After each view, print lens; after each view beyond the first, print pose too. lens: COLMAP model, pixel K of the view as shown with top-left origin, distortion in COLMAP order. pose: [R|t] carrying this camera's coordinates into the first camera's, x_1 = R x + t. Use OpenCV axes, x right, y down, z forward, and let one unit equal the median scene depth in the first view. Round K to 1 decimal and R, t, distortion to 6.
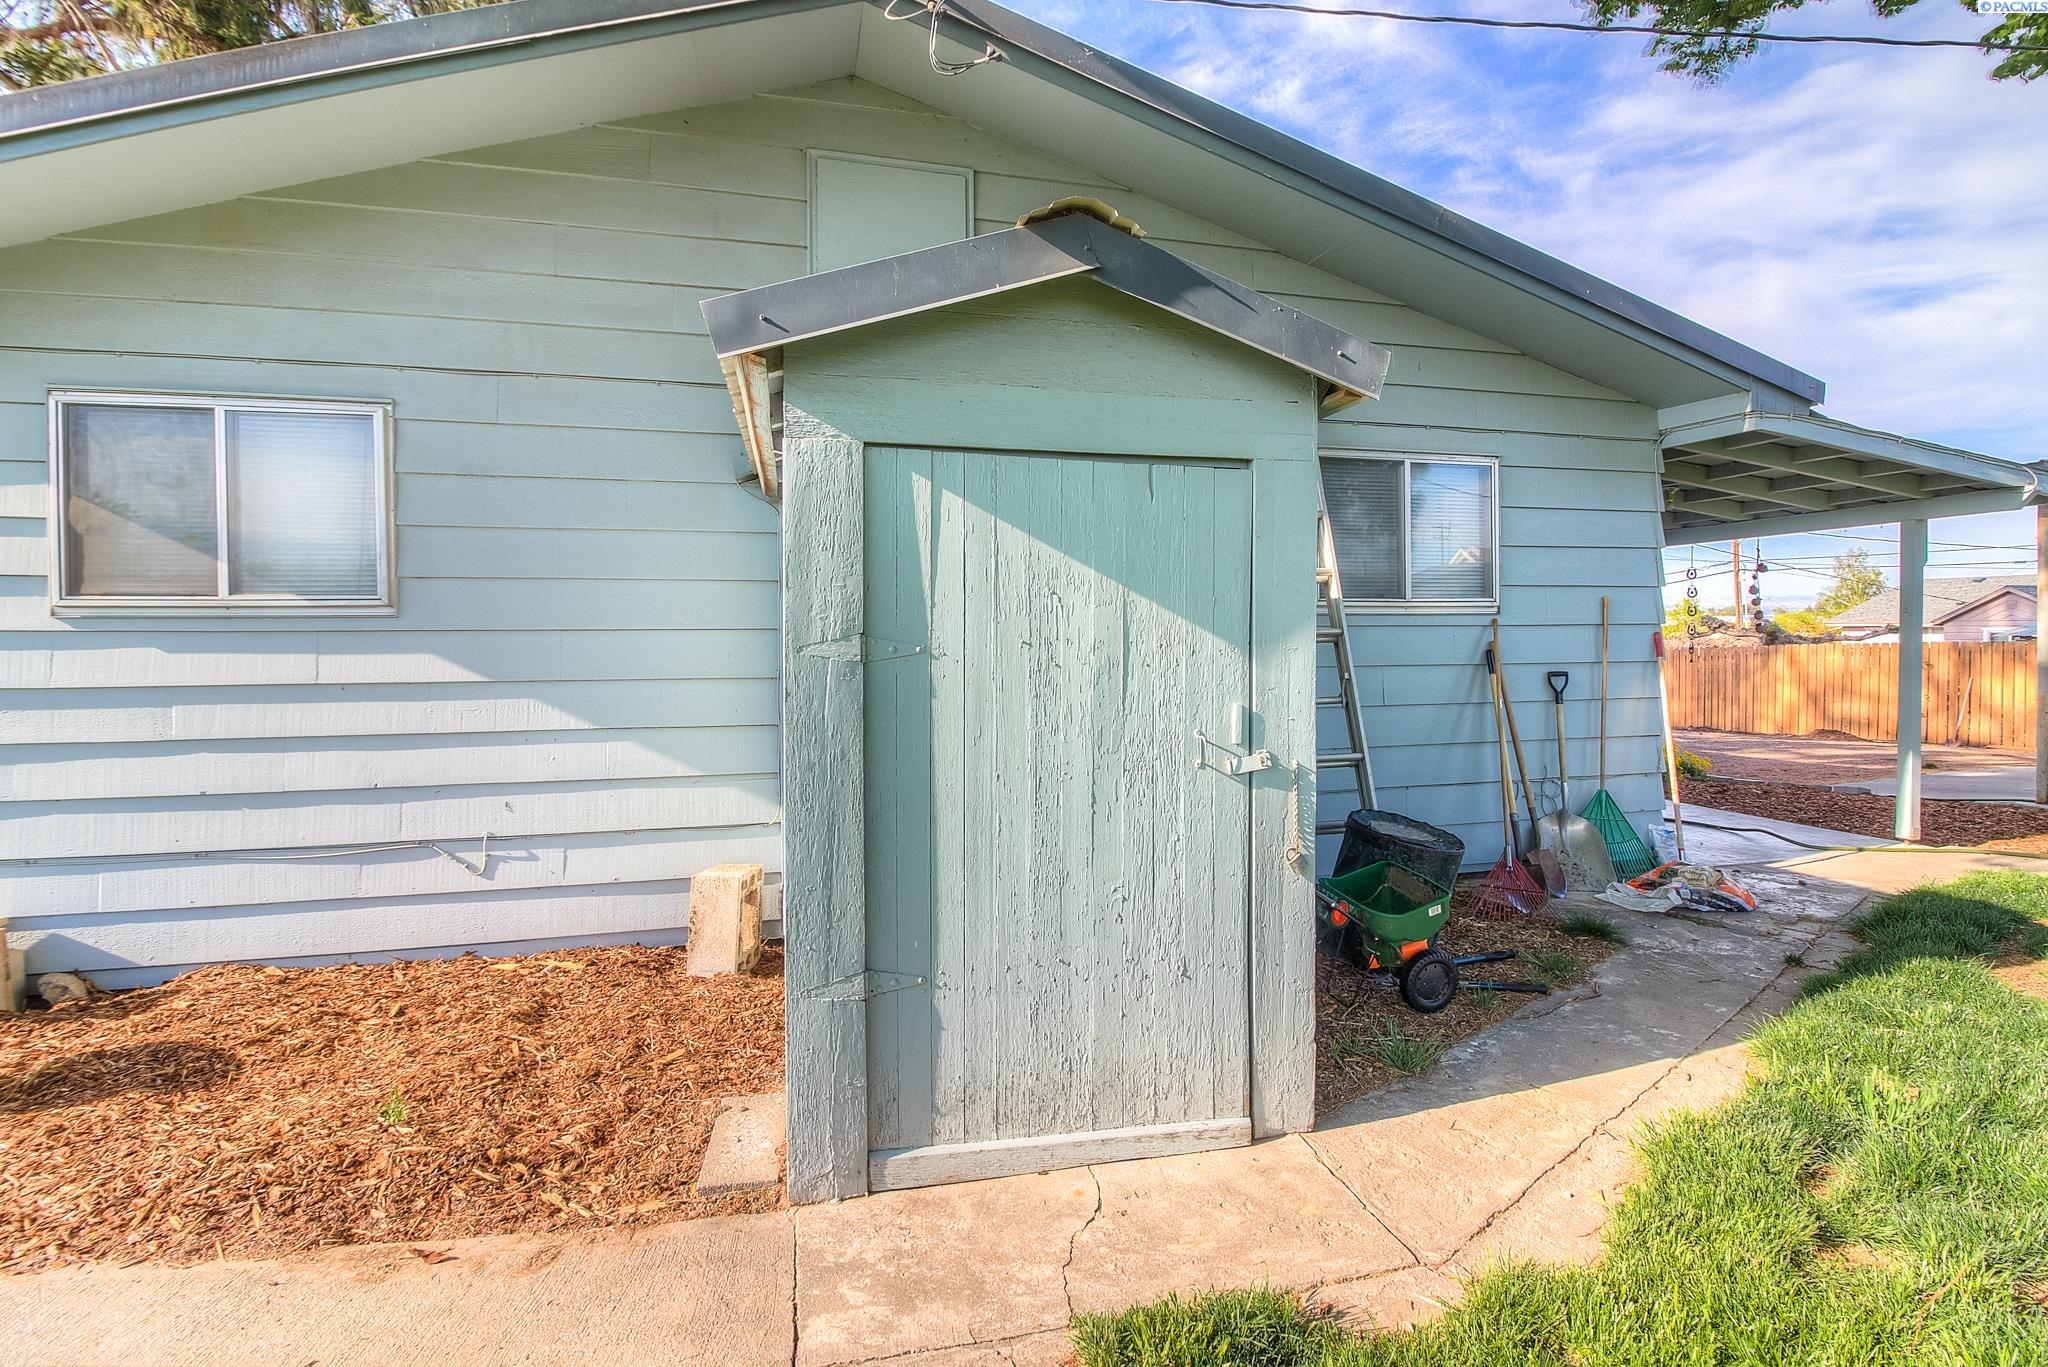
lens RADIAL K [[964.7, 0, 1024.1], [0, 964.7, 643.0], [0, 0, 1]] dist [-0.002255, -0.012498]
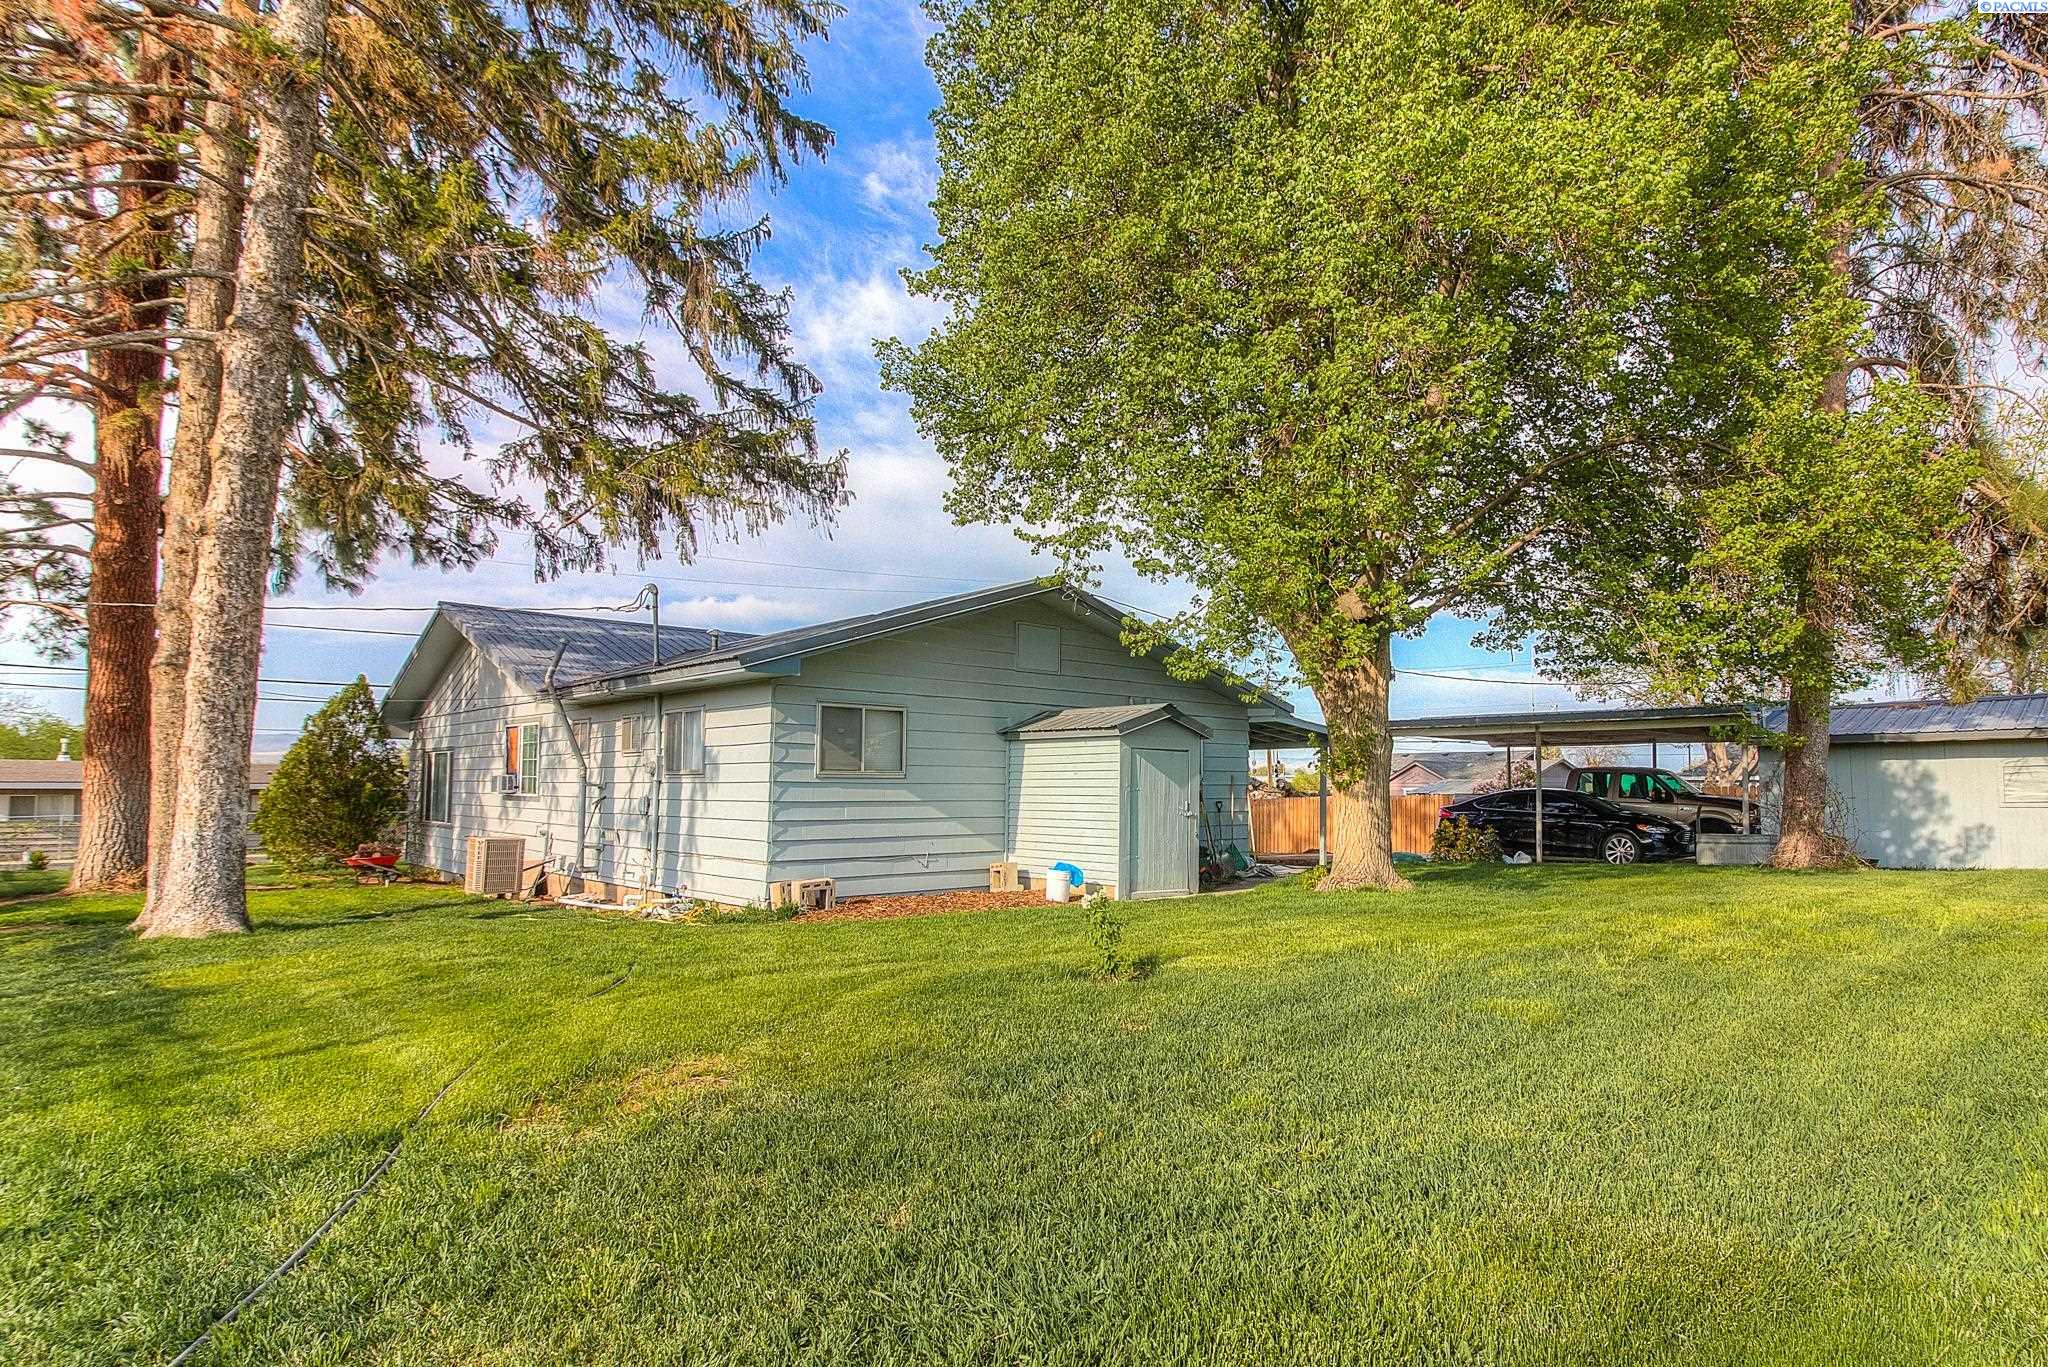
lens RADIAL K [[964.7, 0, 1024.1], [0, 964.7, 643.0], [0, 0, 1]] dist [-0.002255, -0.012498]
pose [[0.922974, 0.066633, 0.379050, -1.403343], [-0.005685, 0.987151, -0.159688, 0.032814], [-0.384820, 0.145233, 0.911494, -1.855609]]
